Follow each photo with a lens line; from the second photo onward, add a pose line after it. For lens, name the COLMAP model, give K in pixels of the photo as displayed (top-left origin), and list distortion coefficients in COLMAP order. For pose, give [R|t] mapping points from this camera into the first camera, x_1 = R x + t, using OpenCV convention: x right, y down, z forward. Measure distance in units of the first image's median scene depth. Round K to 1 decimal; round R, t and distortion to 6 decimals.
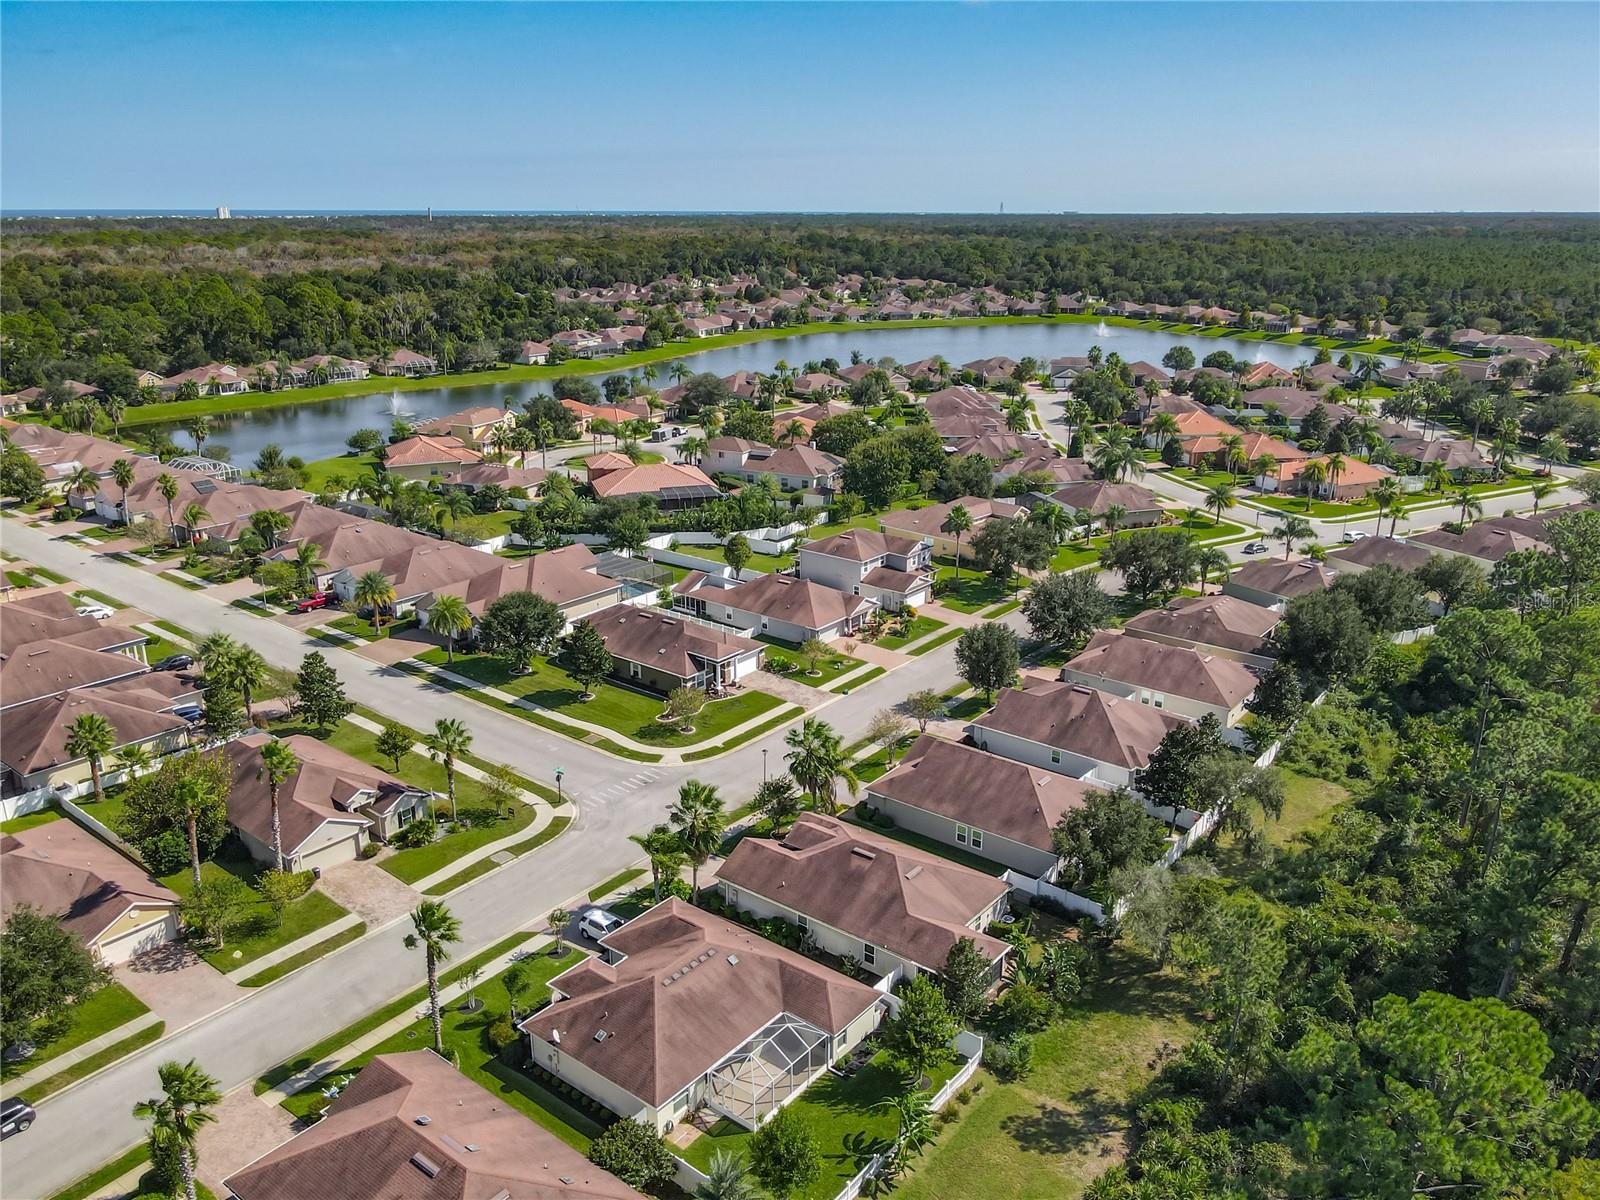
lens RADIAL K [[1218.9, 0, 803.7], [0, 1218.9, 580.3], [0, 0, 1]] dist [-0.035217, 0.108063]
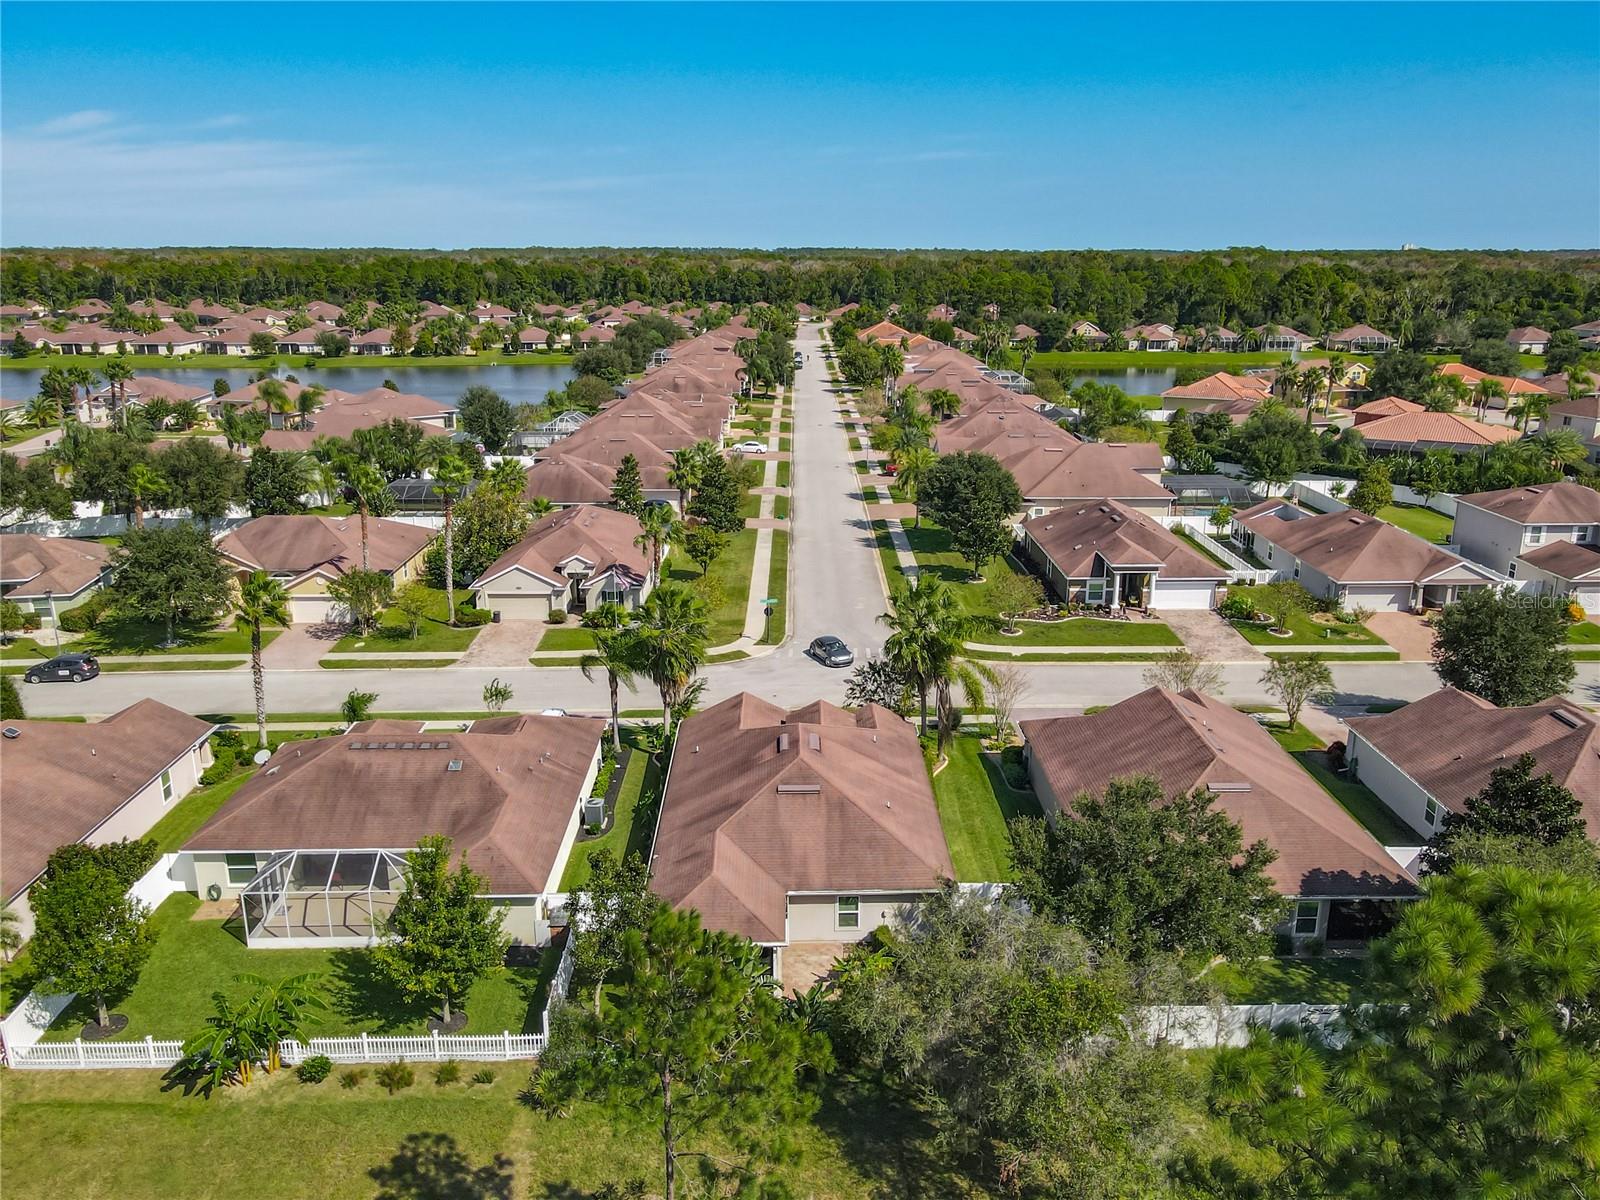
lens RADIAL K [[1213.6, 0, 811.3], [0, 1213.6, 564.3], [0, 0, 1]] dist [-0.001878, 0.036636]
pose [[0.636179, 0.194692, -0.746573, 0.378422], [-0.227833, 0.971892, 0.059307, 0.068223], [0.737136, 0.132364, 0.662655, 0.426281]]
